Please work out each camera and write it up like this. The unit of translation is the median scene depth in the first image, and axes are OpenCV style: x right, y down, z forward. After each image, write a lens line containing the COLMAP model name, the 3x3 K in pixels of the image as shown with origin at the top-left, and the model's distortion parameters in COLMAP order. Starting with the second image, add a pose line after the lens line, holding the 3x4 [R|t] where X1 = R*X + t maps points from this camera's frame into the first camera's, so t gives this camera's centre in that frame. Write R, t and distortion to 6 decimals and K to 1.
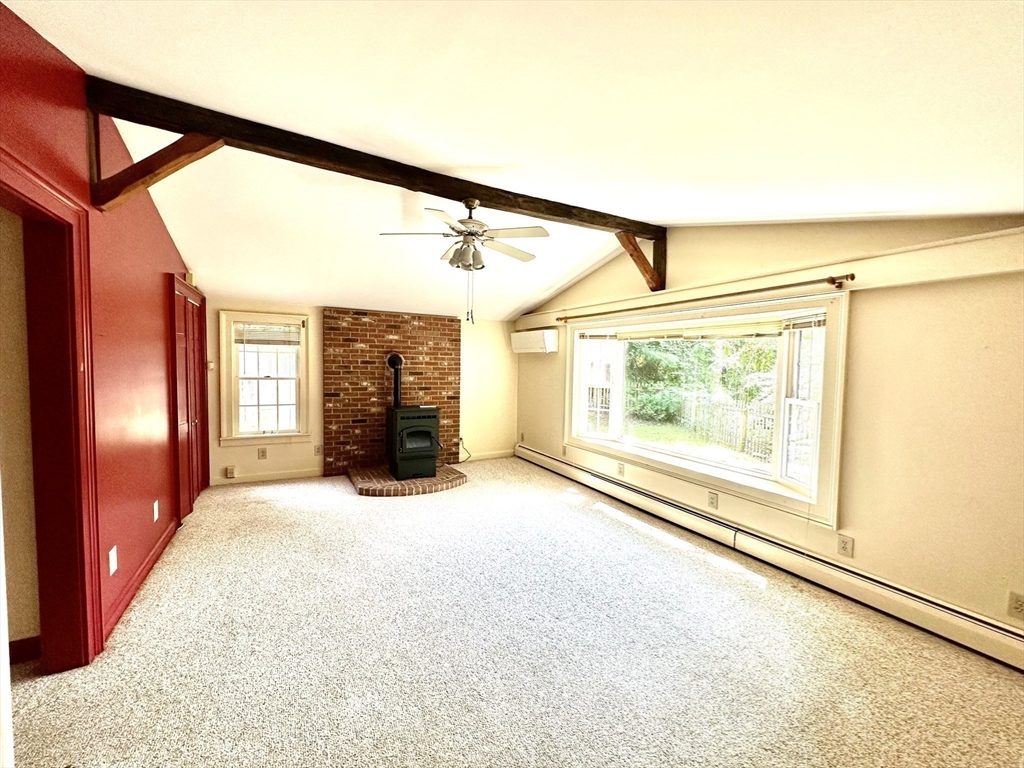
lens RADIAL K [[411.9, 0, 512.1], [0, 411.9, 381.5], [0, 0, 1]] dist [-0.002873, -0.000141]
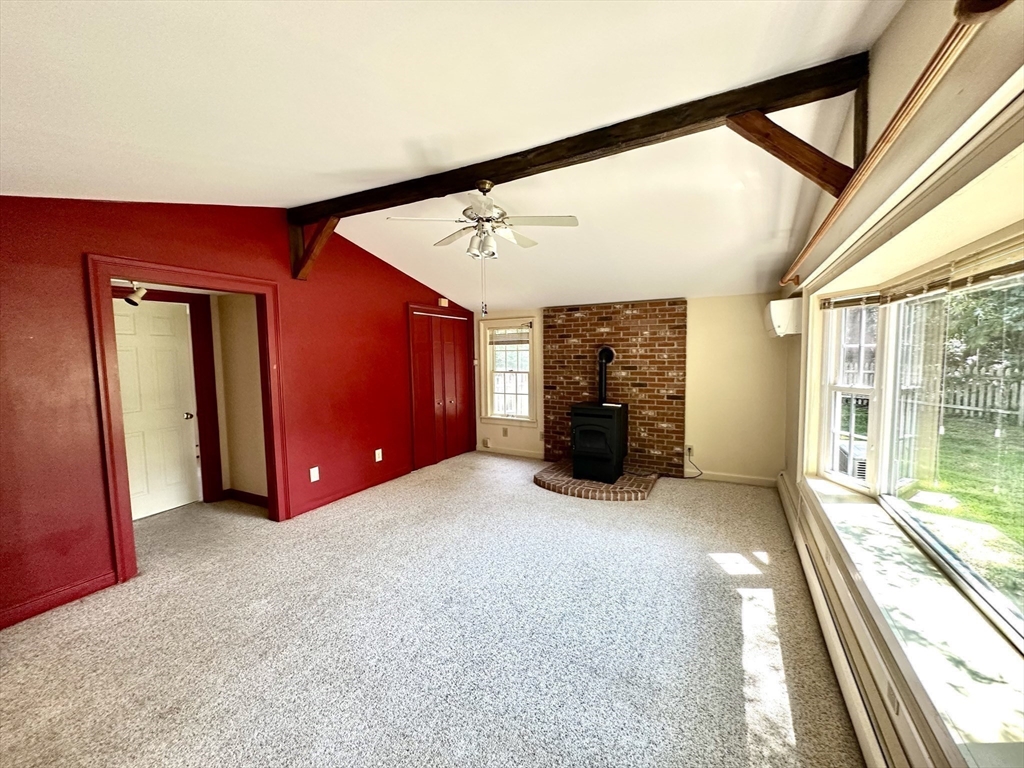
lens RADIAL K [[411.9, 0, 512.2], [0, 411.9, 381.1], [0, 0, 1]] dist [-0.002873, -0.000141]
pose [[0.544121, 0.028296, -0.838530, 0.418656], [-0.013172, 0.999596, 0.025184, -0.010911], [0.838904, -0.002658, 0.544274, 0.318396]]
